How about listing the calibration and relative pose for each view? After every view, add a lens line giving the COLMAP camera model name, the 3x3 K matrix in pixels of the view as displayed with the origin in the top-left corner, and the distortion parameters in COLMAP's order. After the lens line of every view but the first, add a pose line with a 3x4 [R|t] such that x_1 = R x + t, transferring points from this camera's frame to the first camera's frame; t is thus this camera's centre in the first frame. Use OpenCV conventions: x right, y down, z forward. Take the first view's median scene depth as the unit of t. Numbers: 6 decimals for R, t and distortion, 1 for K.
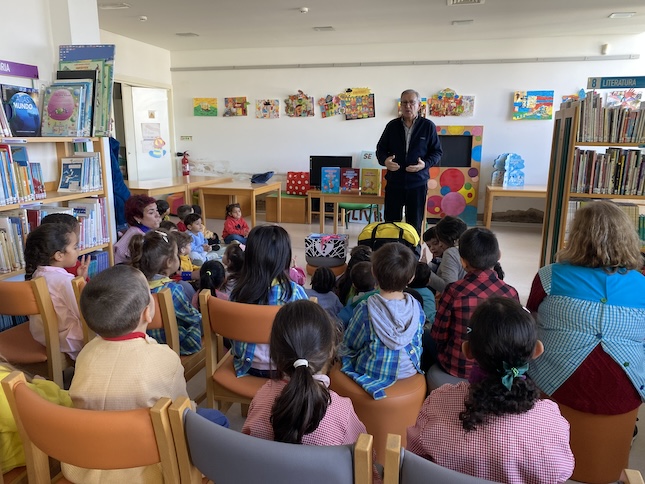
lens RADIAL K [[492.2, 0, 322.2], [0, 492.2, 246.5], [0, 0, 1]] dist [0.034052, -0.035411]
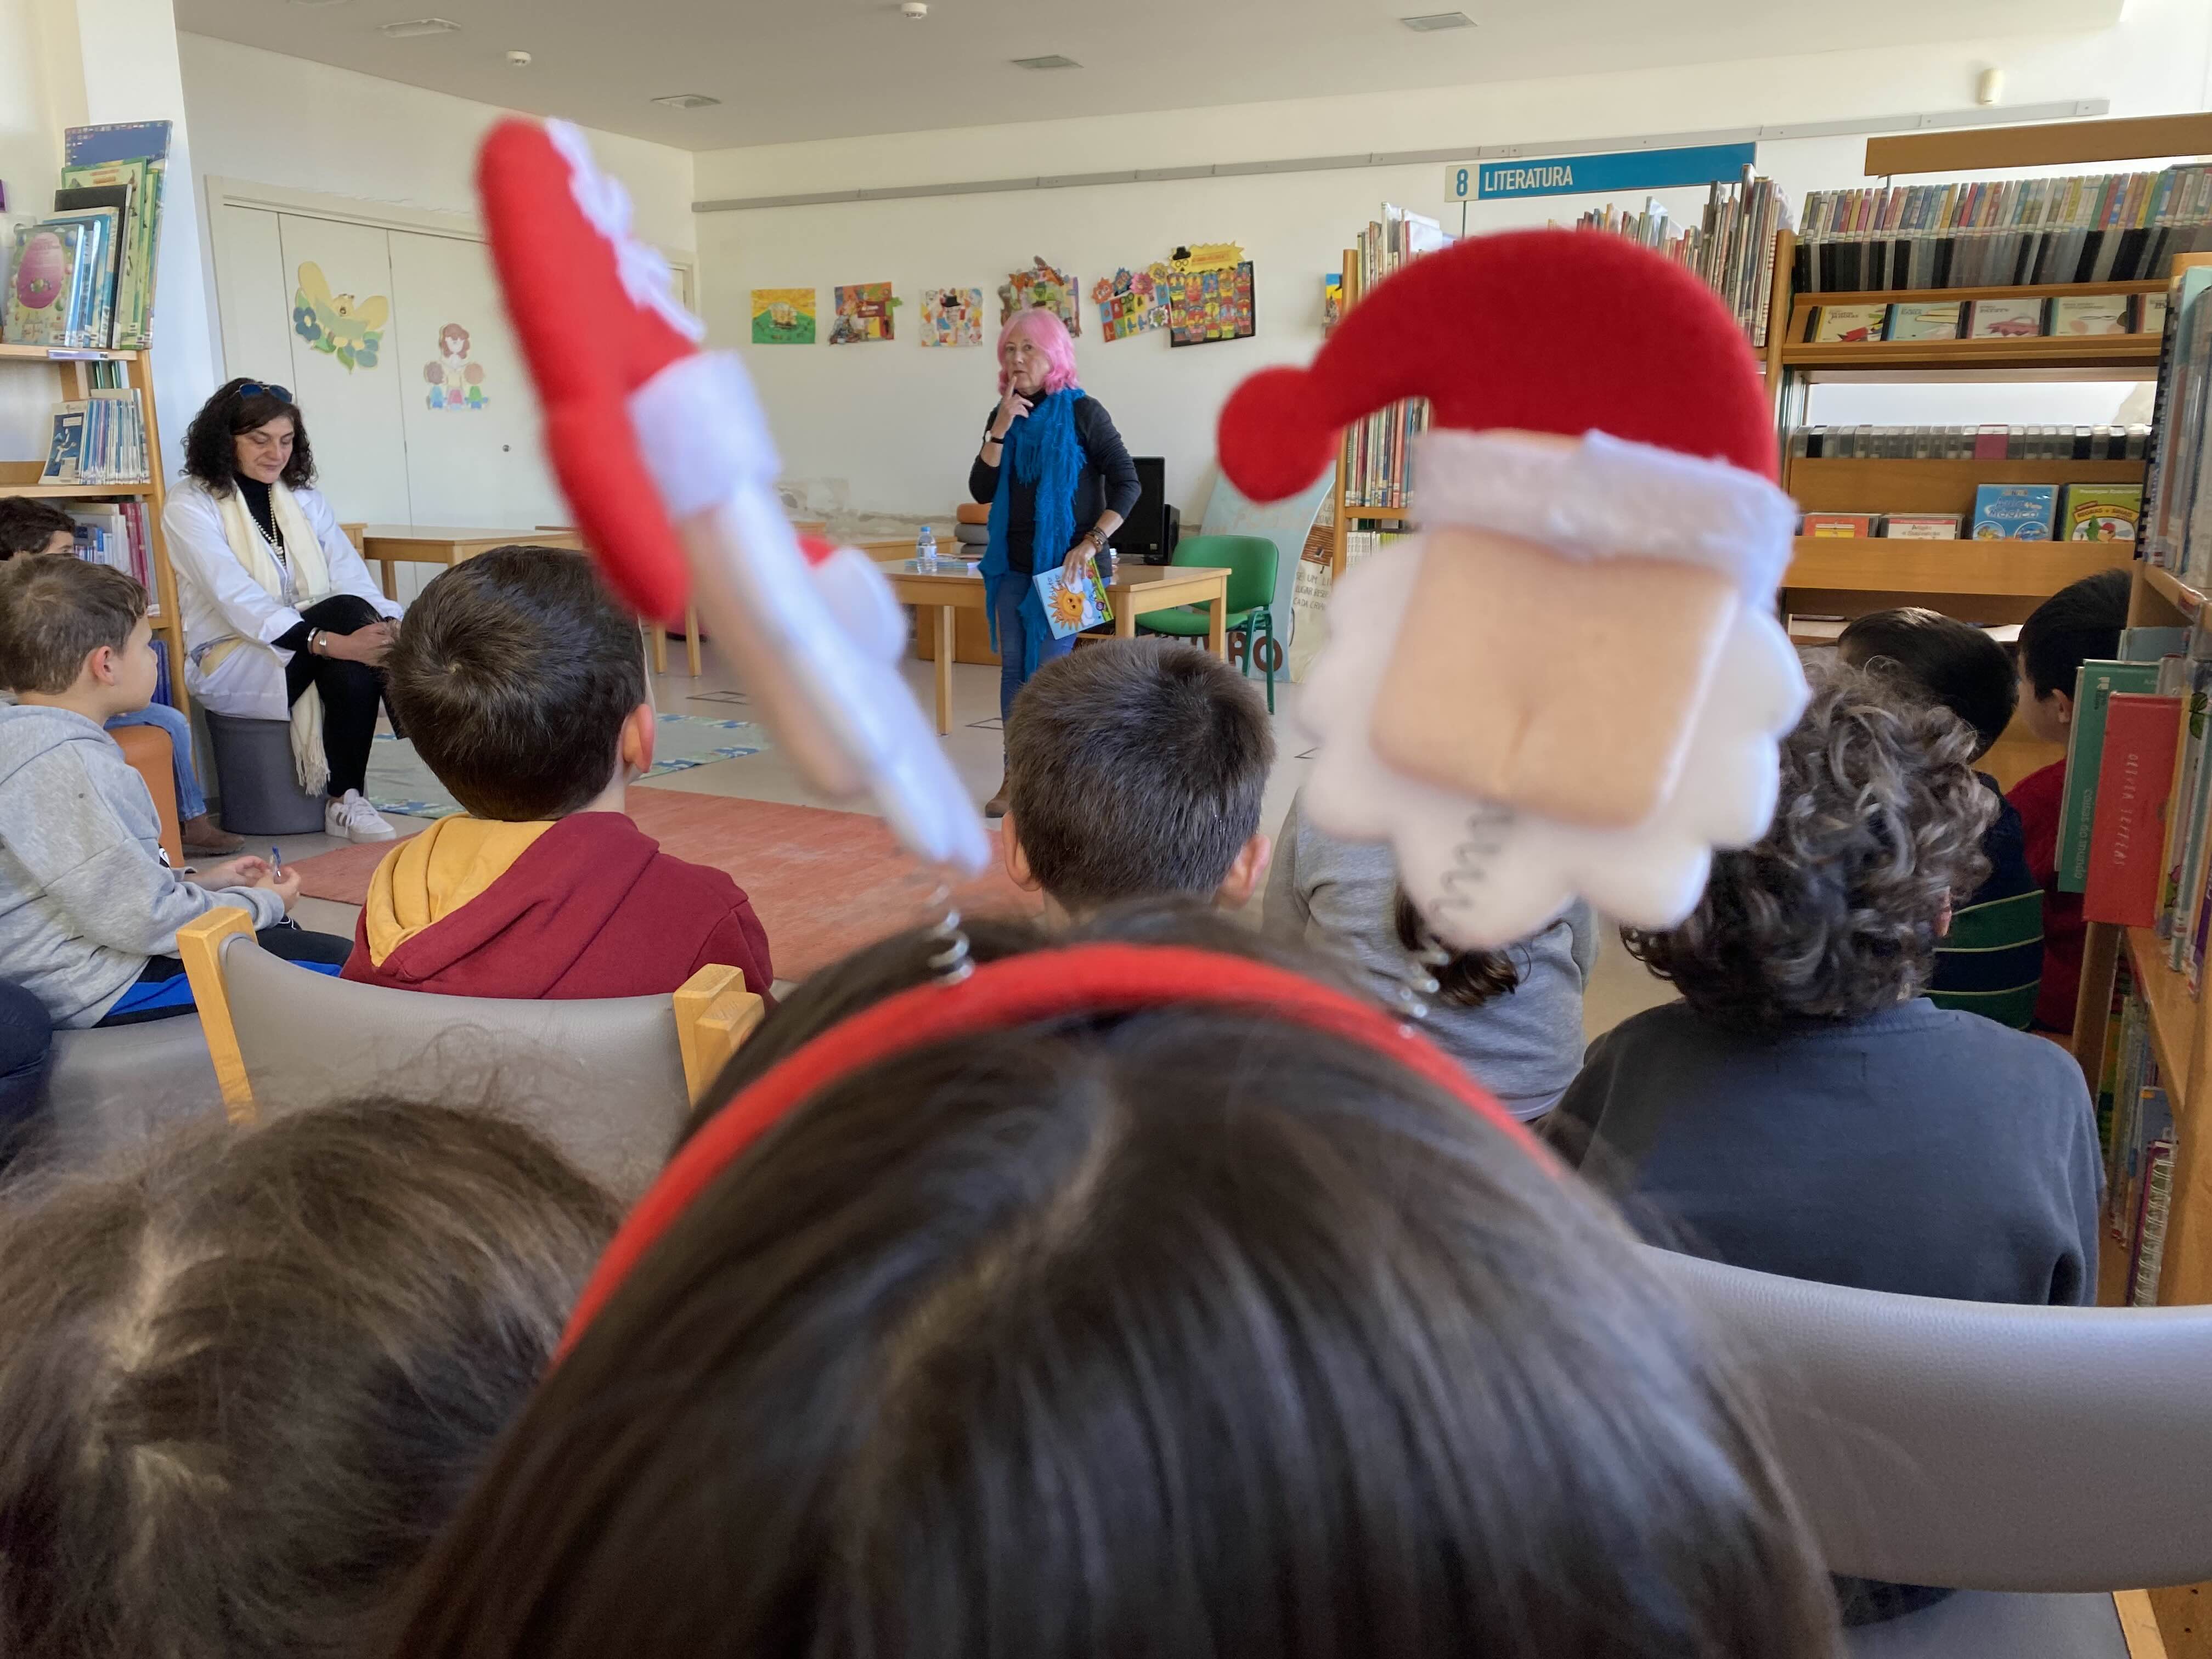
lens RADIAL K [[1688.0, 0, 1118.9], [0, 1688.0, 820.6], [0, 0, 1]] dist [0.034052, -0.035411]
pose [[0.976030, 0.046760, -0.212552, 0.286243], [-0.047489, 0.998870, 0.001677, 0.054014], [0.212390, 0.008457, 0.977148, -0.081676]]
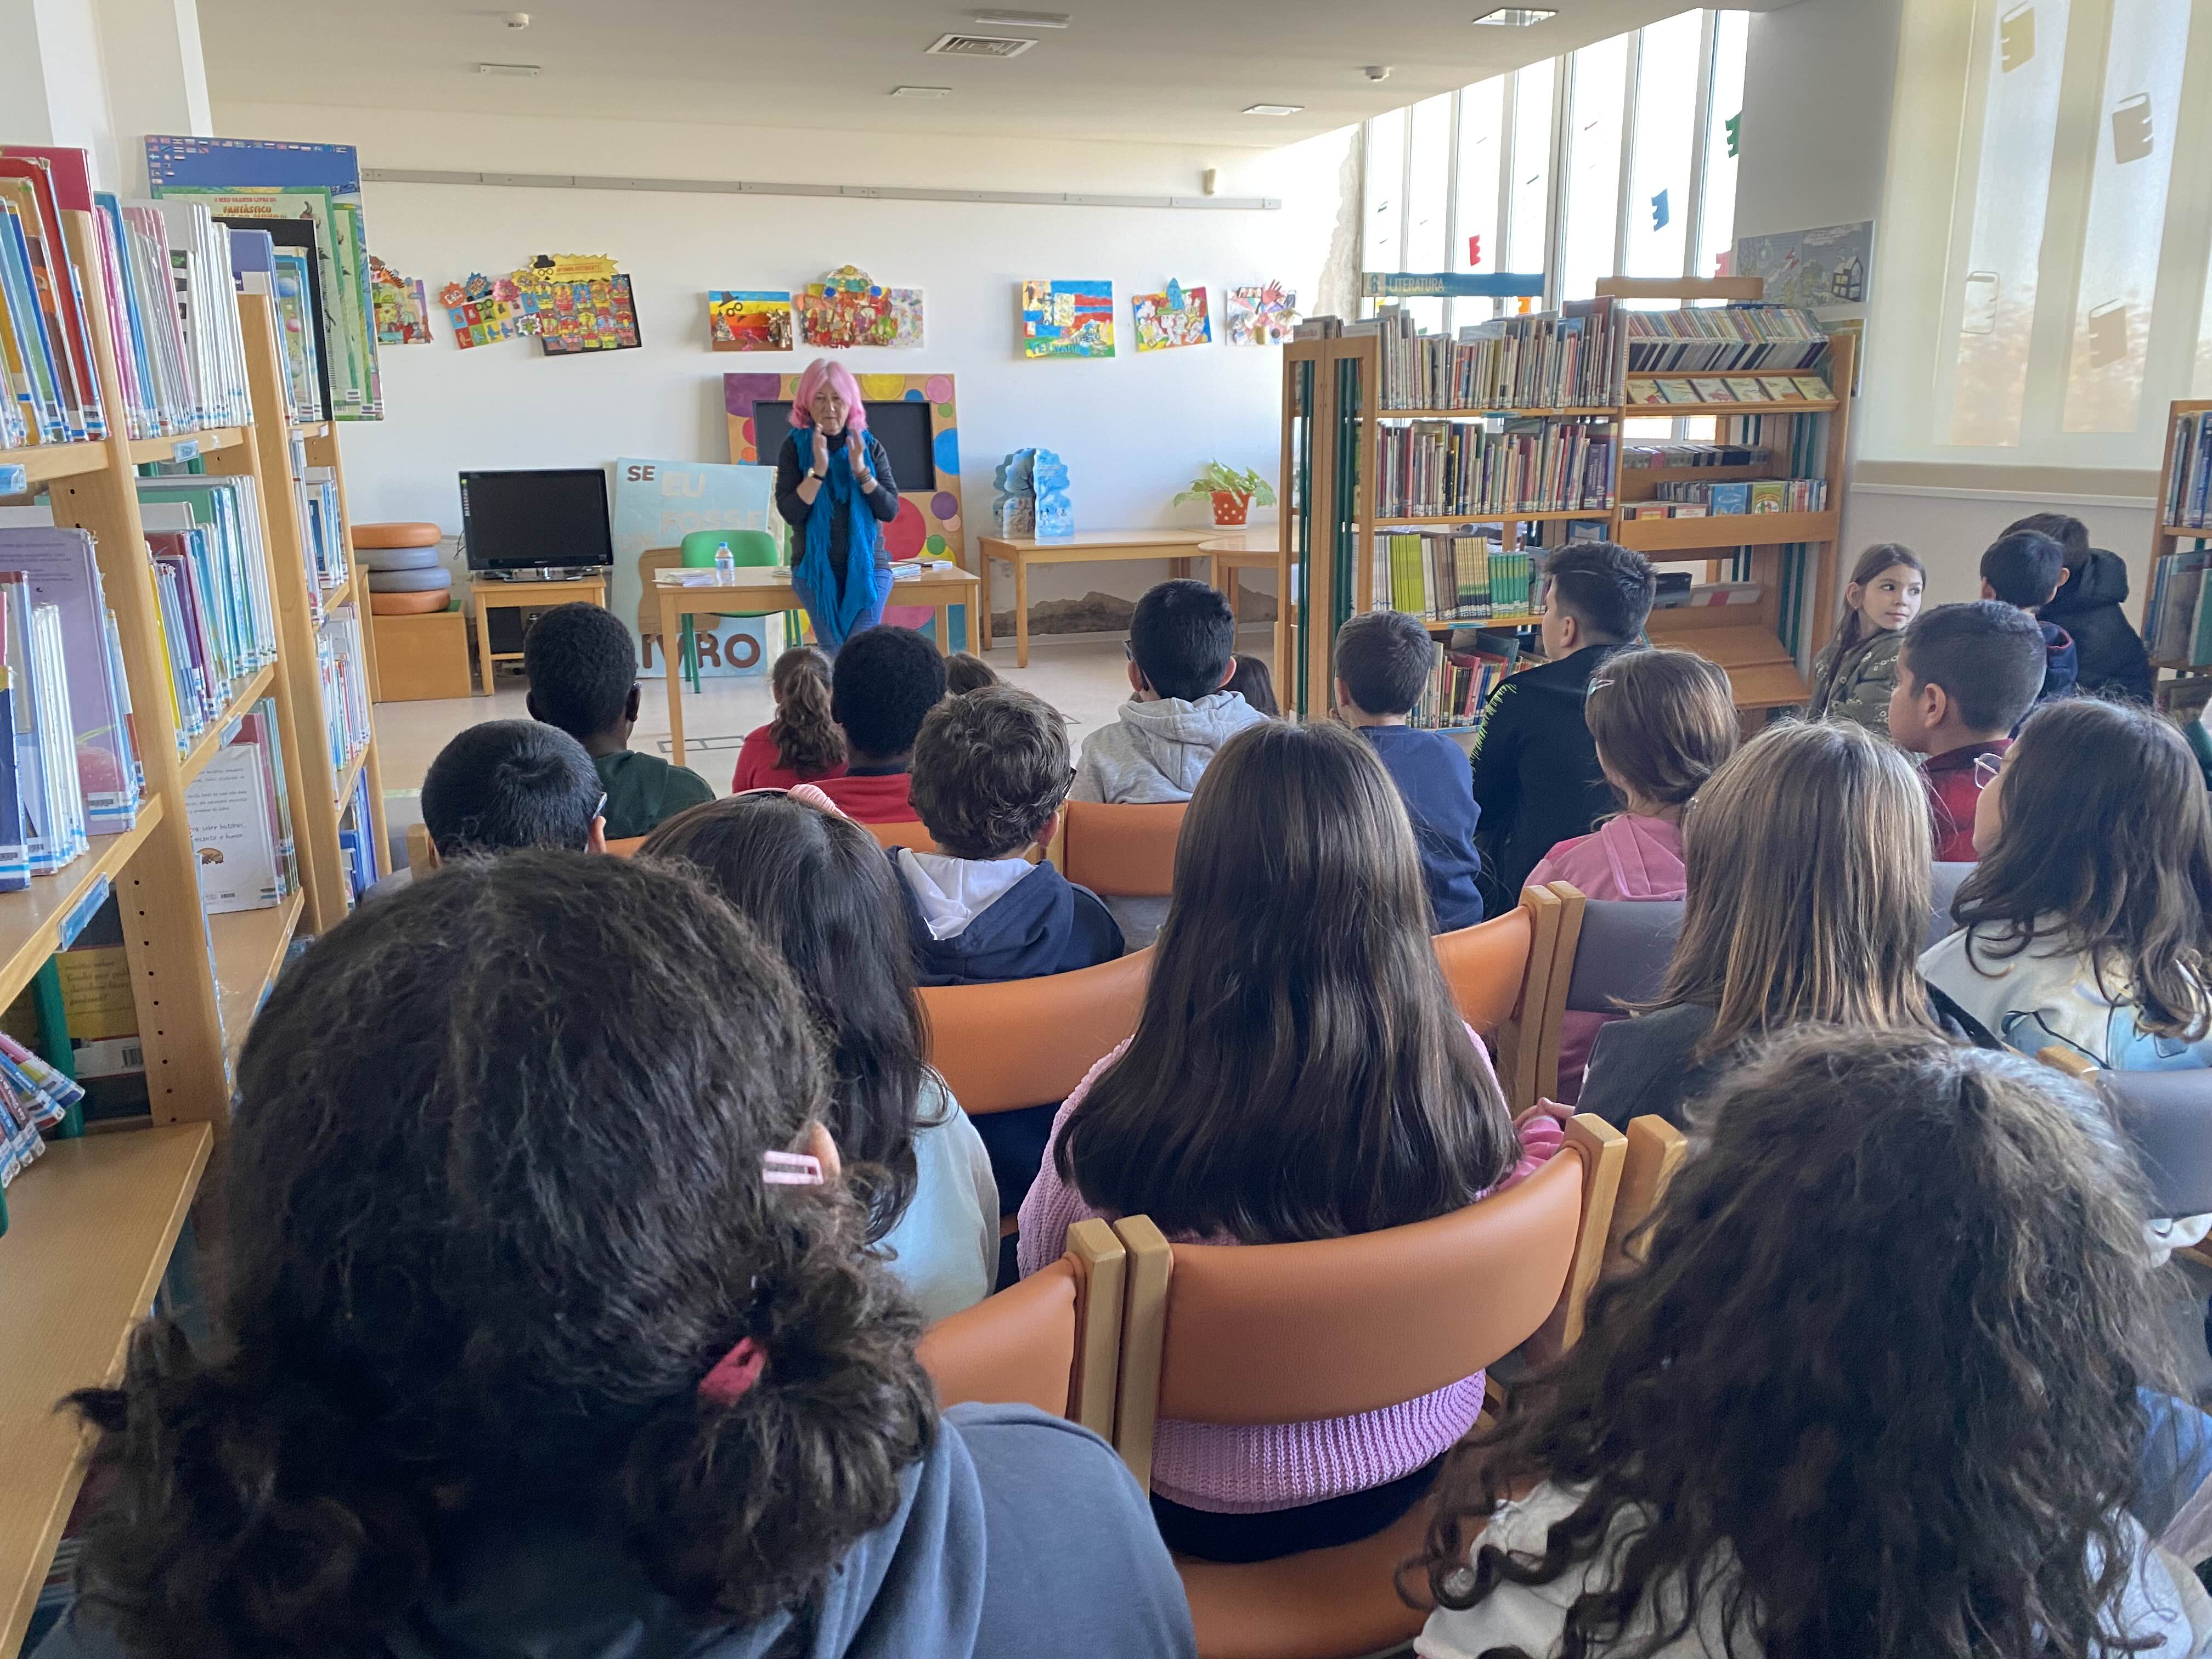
lens RADIAL K [[1688.0, 0, 1116.3], [0, 1688.0, 837.1], [0, 0, 1]] dist [0.034052, -0.035411]
pose [[0.834542, -0.152975, 0.529280, -0.292225], [0.137014, 0.988124, 0.069554, 0.022801], [-0.533635, 0.014473, 0.845591, -0.113726]]
